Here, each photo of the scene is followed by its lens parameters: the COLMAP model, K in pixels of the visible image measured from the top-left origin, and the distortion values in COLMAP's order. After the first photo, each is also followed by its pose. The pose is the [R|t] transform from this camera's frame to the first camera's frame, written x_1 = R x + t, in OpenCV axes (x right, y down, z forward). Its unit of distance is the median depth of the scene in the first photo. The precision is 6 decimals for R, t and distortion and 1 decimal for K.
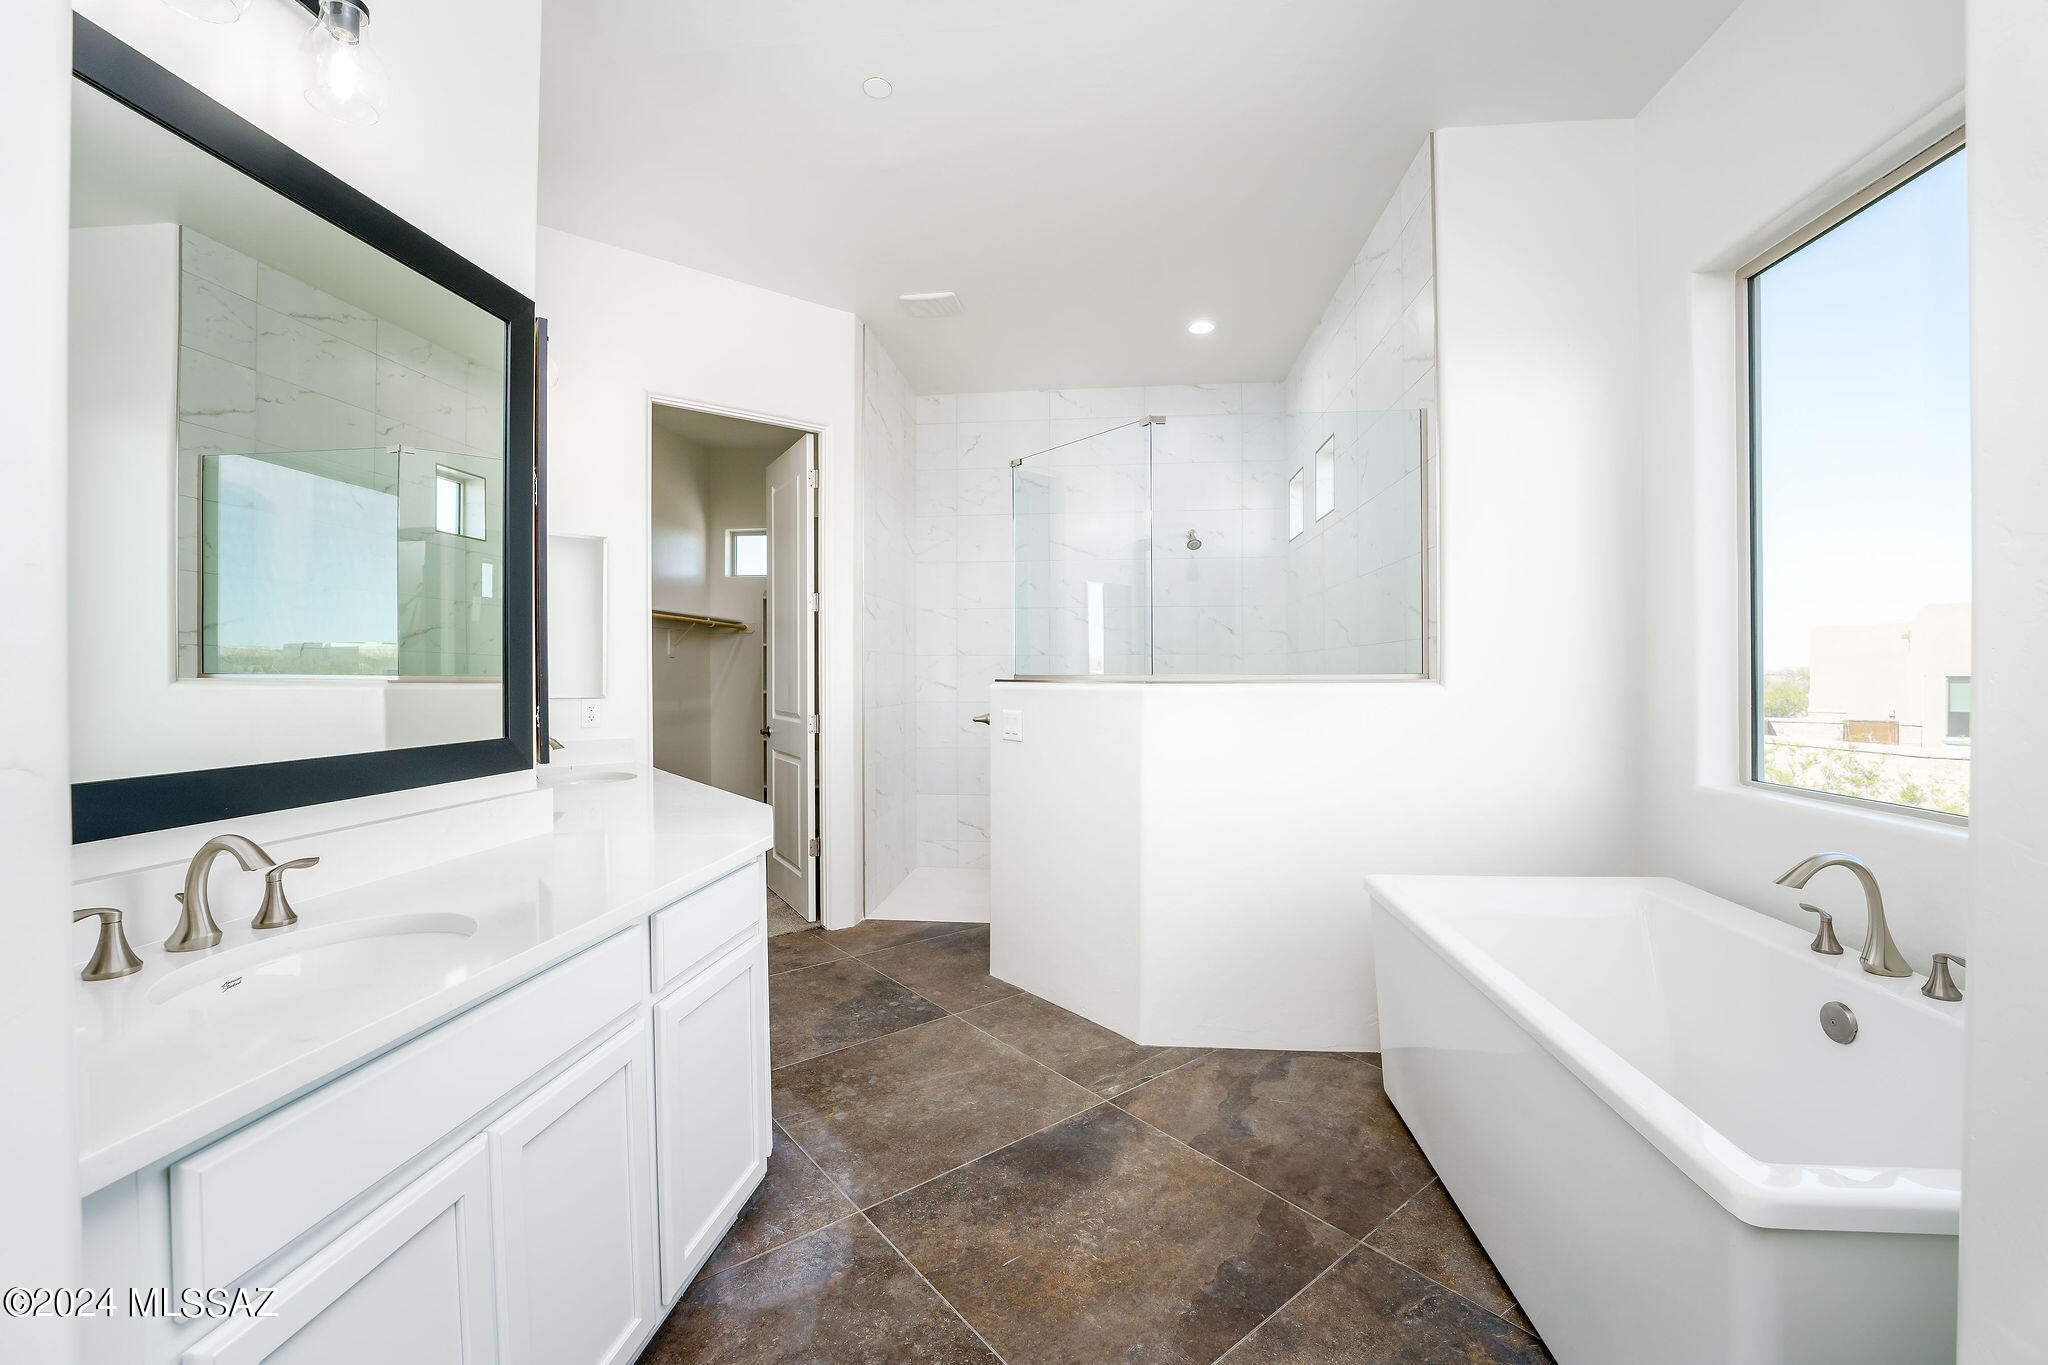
lens RADIAL K [[841.9, 0, 1036.0], [0, 841.9, 689.3], [0, 0, 1]] dist [-0.005112, 0.000054]
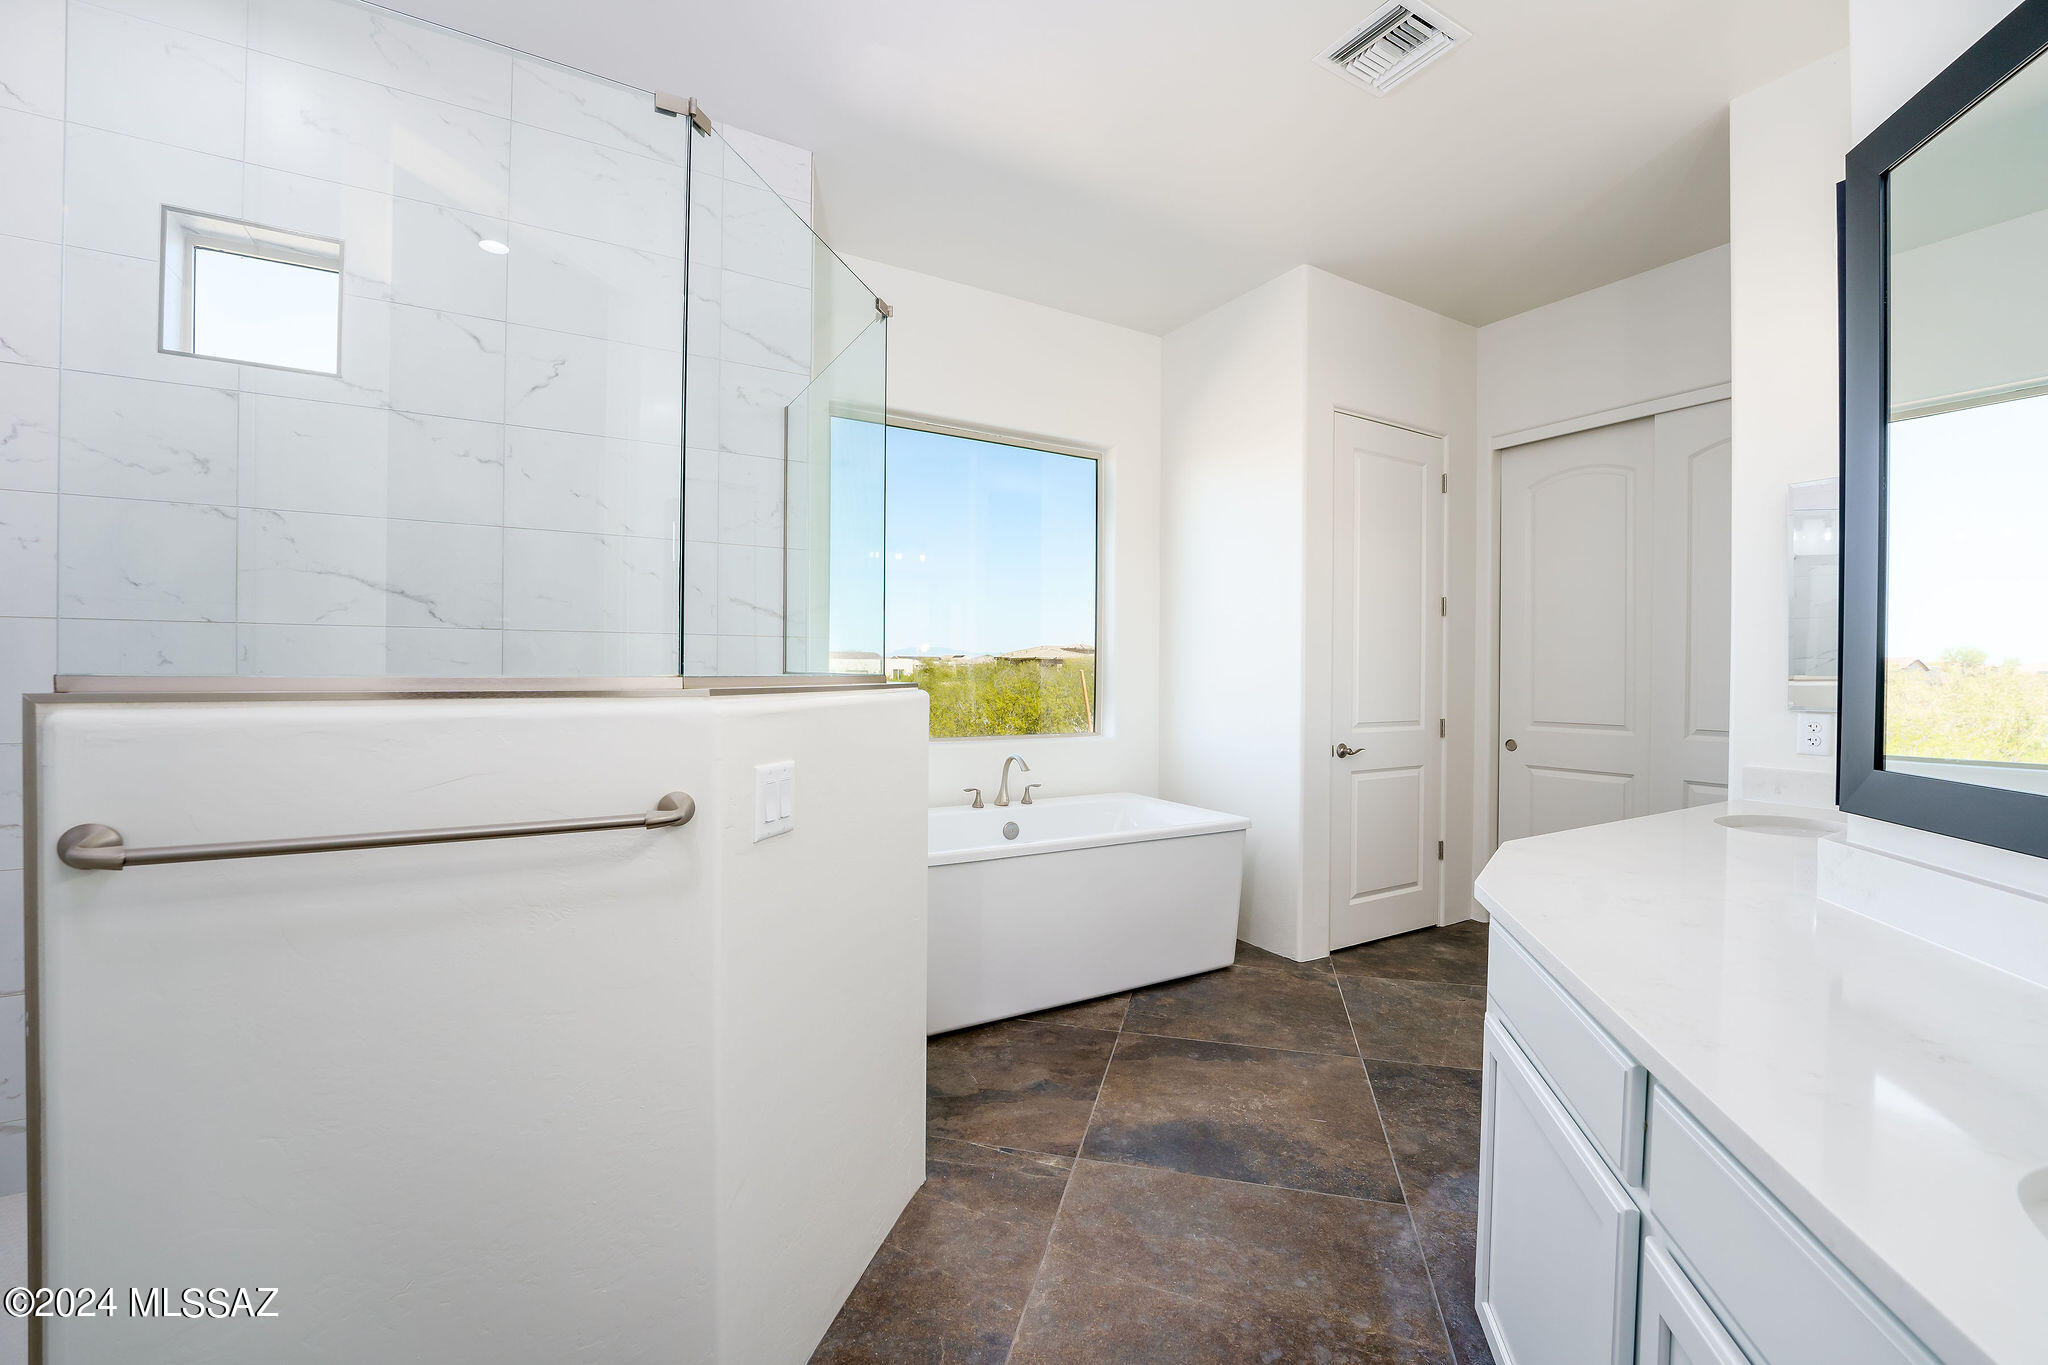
lens RADIAL K [[841.9, 0, 1032.4], [0, 841.9, 664.0], [0, 0, 1]] dist [-0.005112, 0.000054]
pose [[-0.596892, 0.005146, 0.802305, -0.703026], [0.006306, 0.999979, -0.001723, -0.034983], [-0.802297, 0.004031, -0.596912, 1.827253]]
